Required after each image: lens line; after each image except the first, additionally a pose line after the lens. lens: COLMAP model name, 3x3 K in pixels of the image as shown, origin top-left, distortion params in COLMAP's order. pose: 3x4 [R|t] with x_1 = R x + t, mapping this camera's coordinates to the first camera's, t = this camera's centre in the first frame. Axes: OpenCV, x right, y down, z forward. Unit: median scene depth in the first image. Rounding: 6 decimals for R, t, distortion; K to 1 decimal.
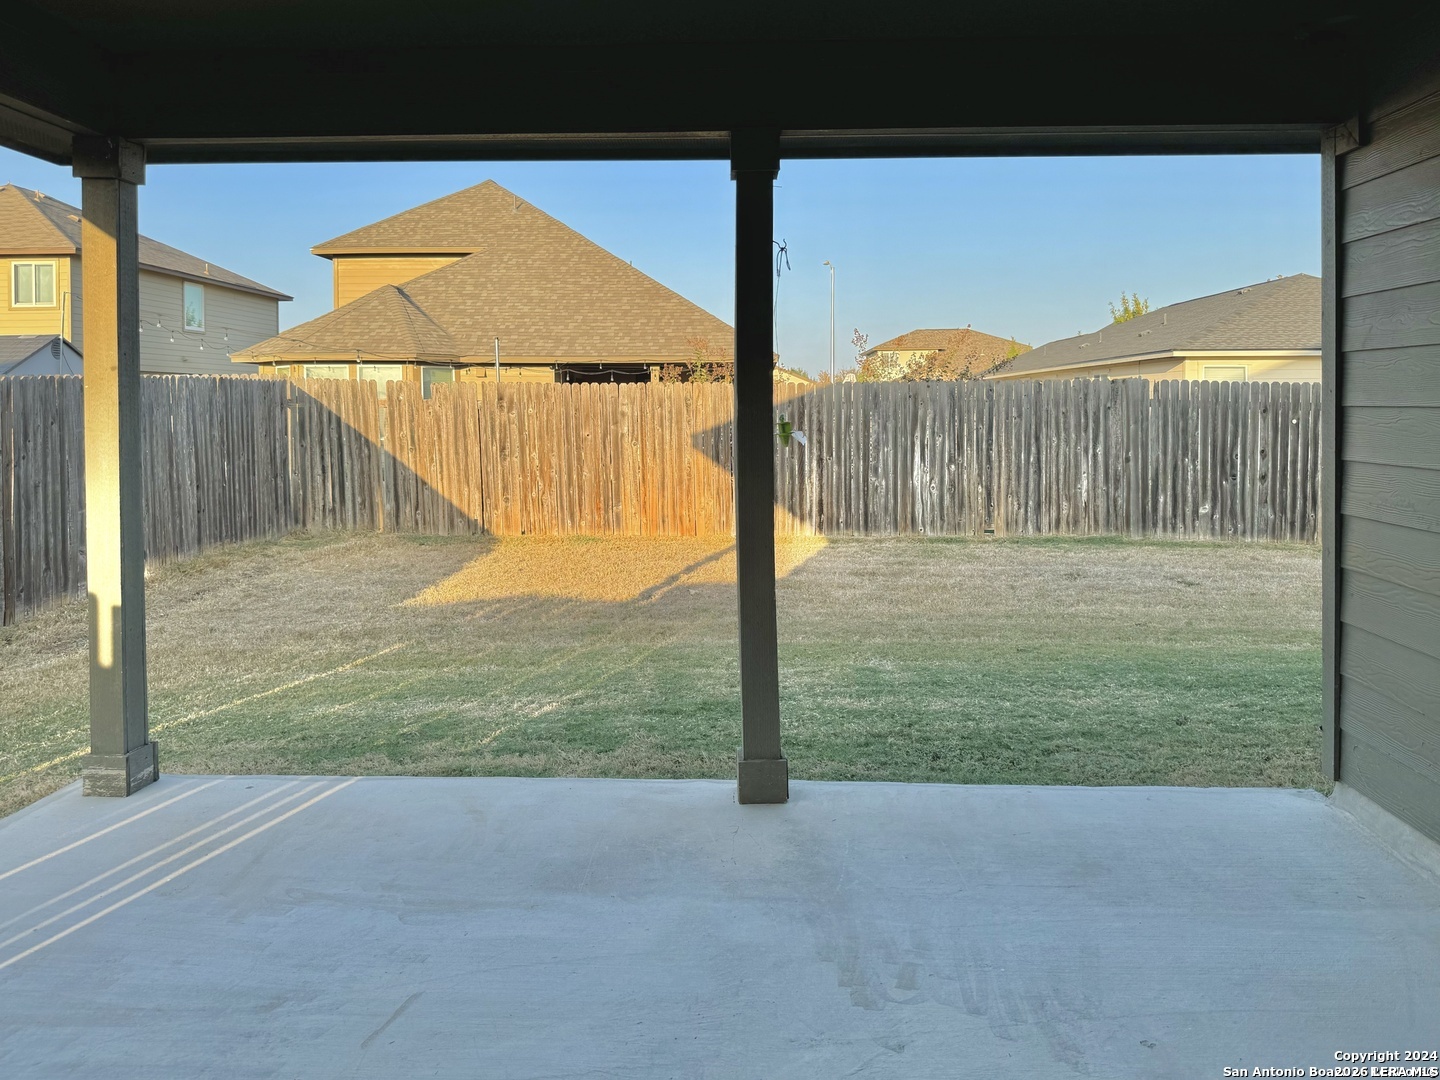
lens RADIAL K [[1035.4, 0, 720.0], [0, 1035.4, 540.0], [0, 0, 1]] dist [0.120483, -0.189292]
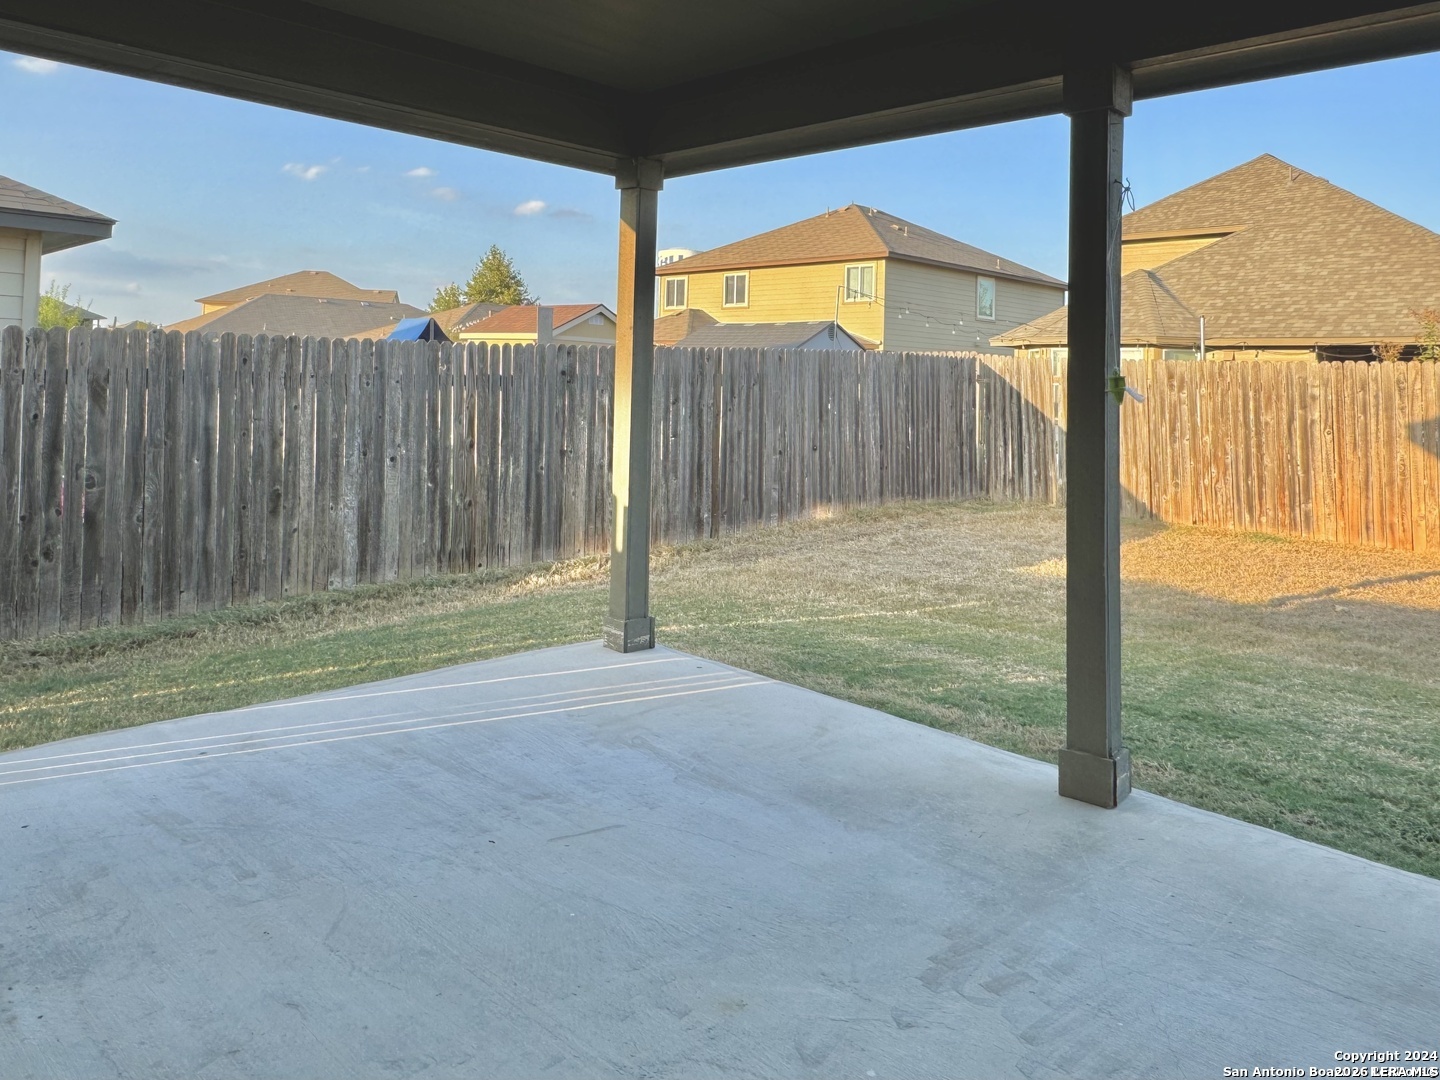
lens RADIAL K [[1033.3, 0, 720.0], [0, 1033.3, 457.9], [0, 0, 1]] dist [0.003437, 0.004214]
pose [[0.740210, 0.075411, -0.668133, 0.116846], [-0.118284, 0.992798, -0.018988, 0.003805], [0.661890, 0.093084, 0.743799, 0.030890]]
